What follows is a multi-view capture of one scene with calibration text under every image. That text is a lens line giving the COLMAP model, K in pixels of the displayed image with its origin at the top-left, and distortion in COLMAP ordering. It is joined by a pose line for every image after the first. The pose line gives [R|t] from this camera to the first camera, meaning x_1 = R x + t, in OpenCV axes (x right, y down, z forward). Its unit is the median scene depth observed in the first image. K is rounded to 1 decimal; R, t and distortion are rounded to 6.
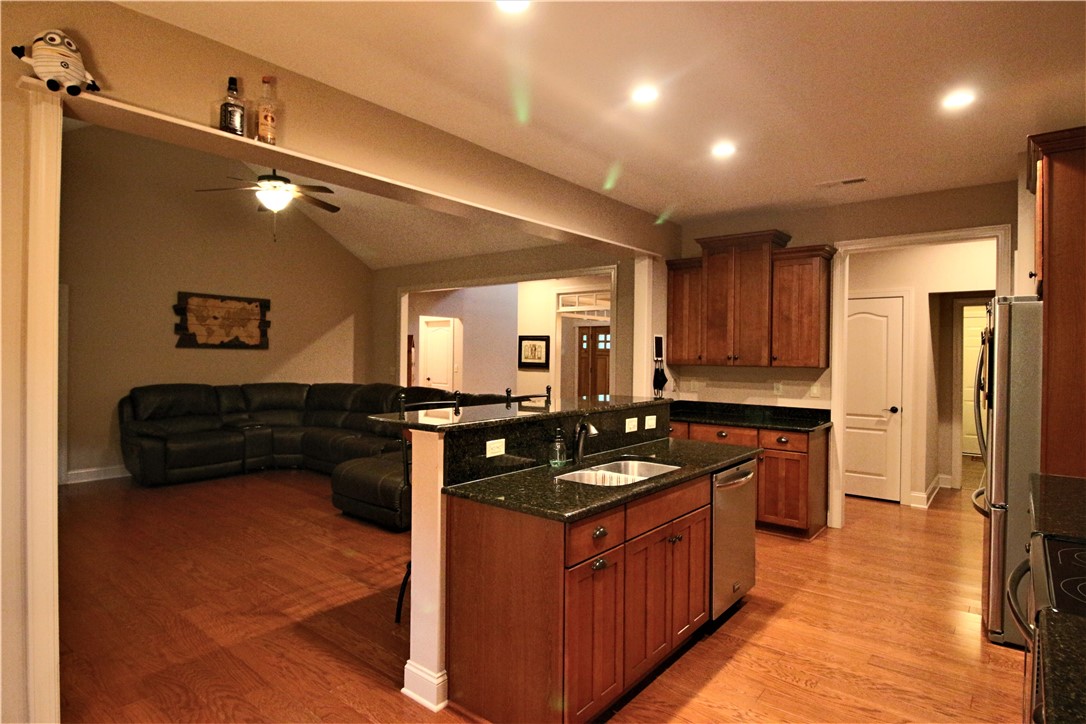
lens RADIAL K [[583.6, 0, 539.4], [0, 583.6, 357.0], [0, 0, 1]] dist [-0.003876, -0.011051]
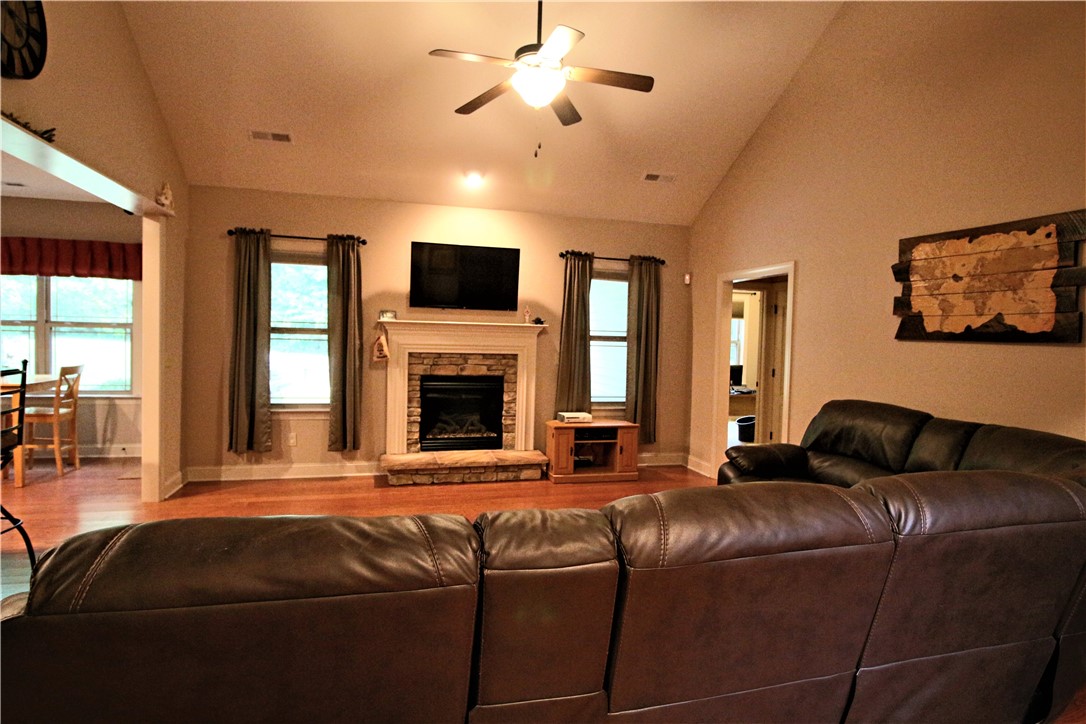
lens RADIAL K [[583.6, 0, 541.9], [0, 583.6, 359.0], [0, 0, 1]] dist [-0.003876, -0.011051]
pose [[-0.581817, 0.005849, -0.813299, 0.034157], [-0.039515, 0.998590, 0.035450, -0.003858], [0.812359, 0.052763, -0.580766, 1.019183]]
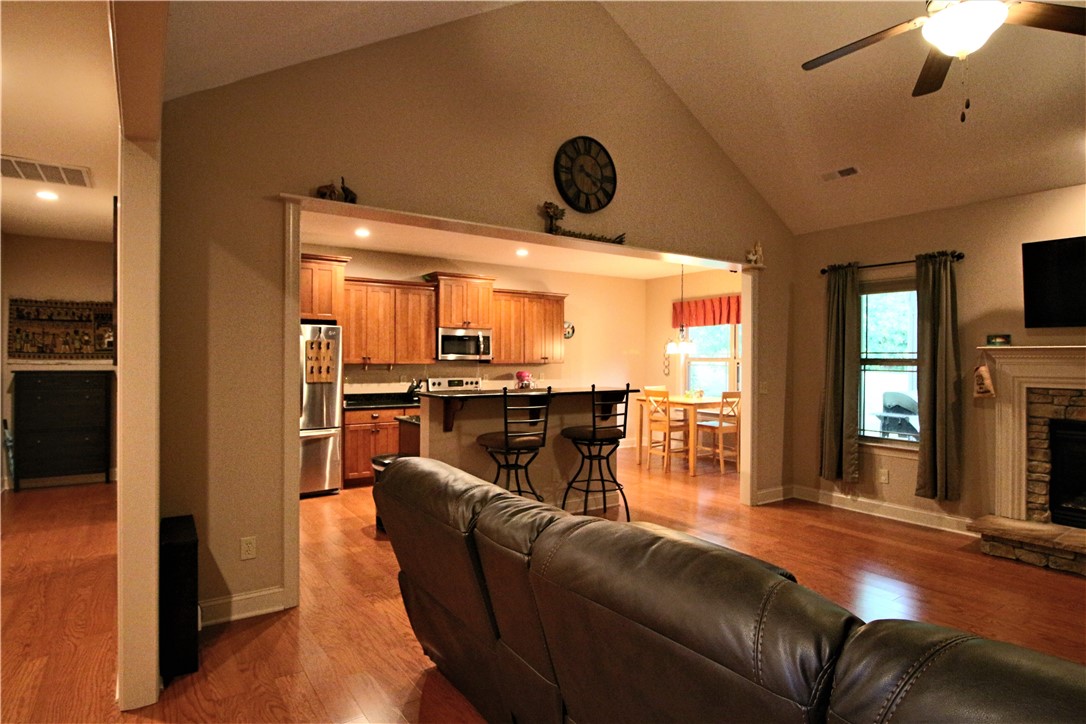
lens RADIAL K [[583.6, 0, 538.0], [0, 583.6, 359.4], [0, 0, 1]] dist [-0.003876, -0.011051]
pose [[-0.957402, -0.017725, 0.288213, -0.200950], [-0.014219, 0.999797, 0.014253, -0.008221], [-0.288407, 0.009547, -0.957460, 1.137689]]
